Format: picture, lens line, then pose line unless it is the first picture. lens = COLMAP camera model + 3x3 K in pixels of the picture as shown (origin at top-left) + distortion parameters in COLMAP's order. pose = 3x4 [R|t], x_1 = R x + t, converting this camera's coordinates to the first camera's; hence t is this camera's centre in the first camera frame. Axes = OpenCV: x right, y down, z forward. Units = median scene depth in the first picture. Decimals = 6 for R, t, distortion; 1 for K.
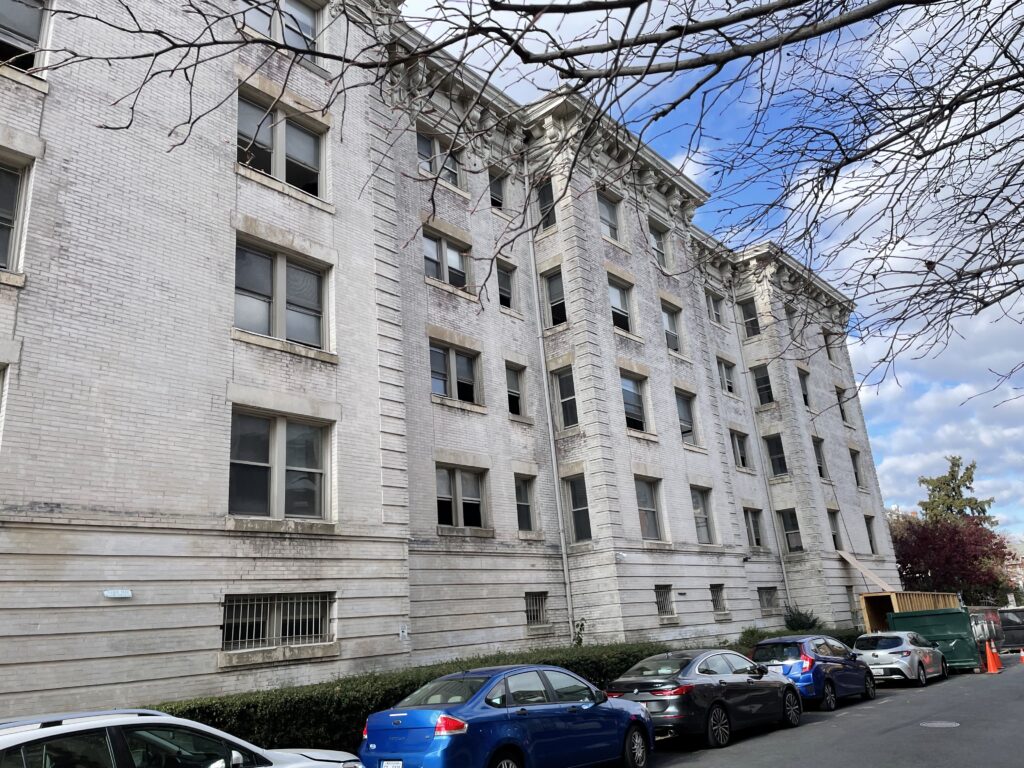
lens RADIAL K [[784.0, 0, 512.0], [0, 784.0, 384.0], [0, 0, 1]] dist [-0.009054, -0.002384]
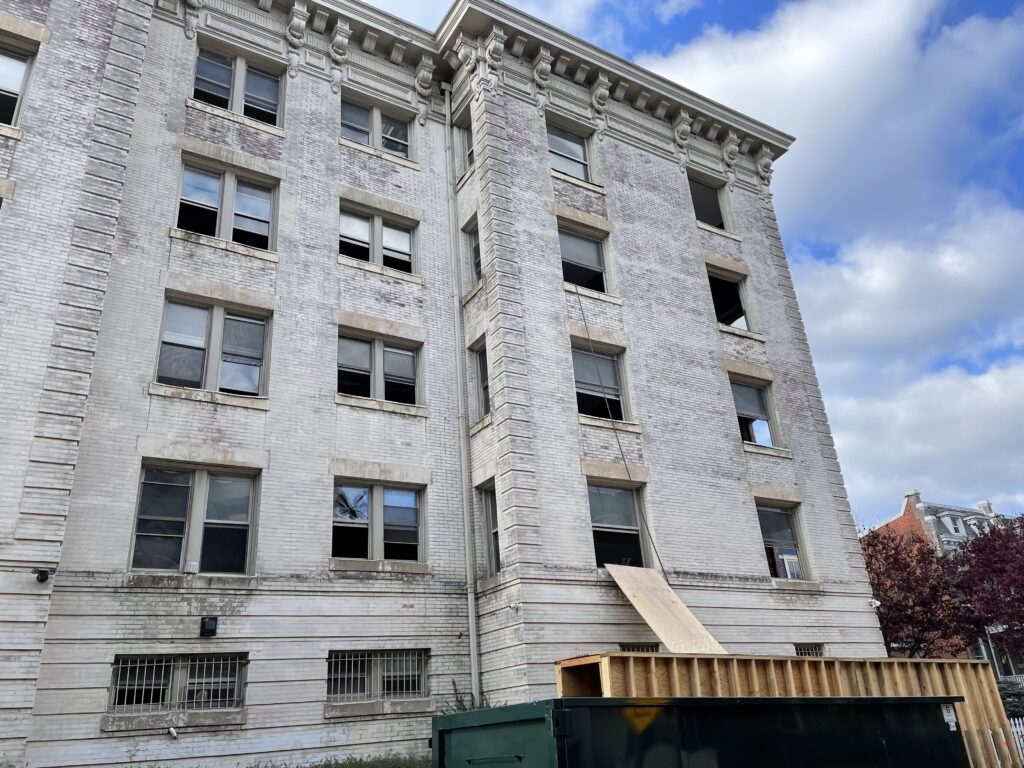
lens RADIAL K [[733.9, 0, 512.0], [0, 733.9, 384.0], [0, 0, 1]] dist [0.051347, 0.000517]
pose [[0.947950, -0.104506, -0.300782, 0.289290], [0.081774, 0.992826, -0.087234, 0.080719], [0.307741, 0.058097, 0.949695, 0.325647]]
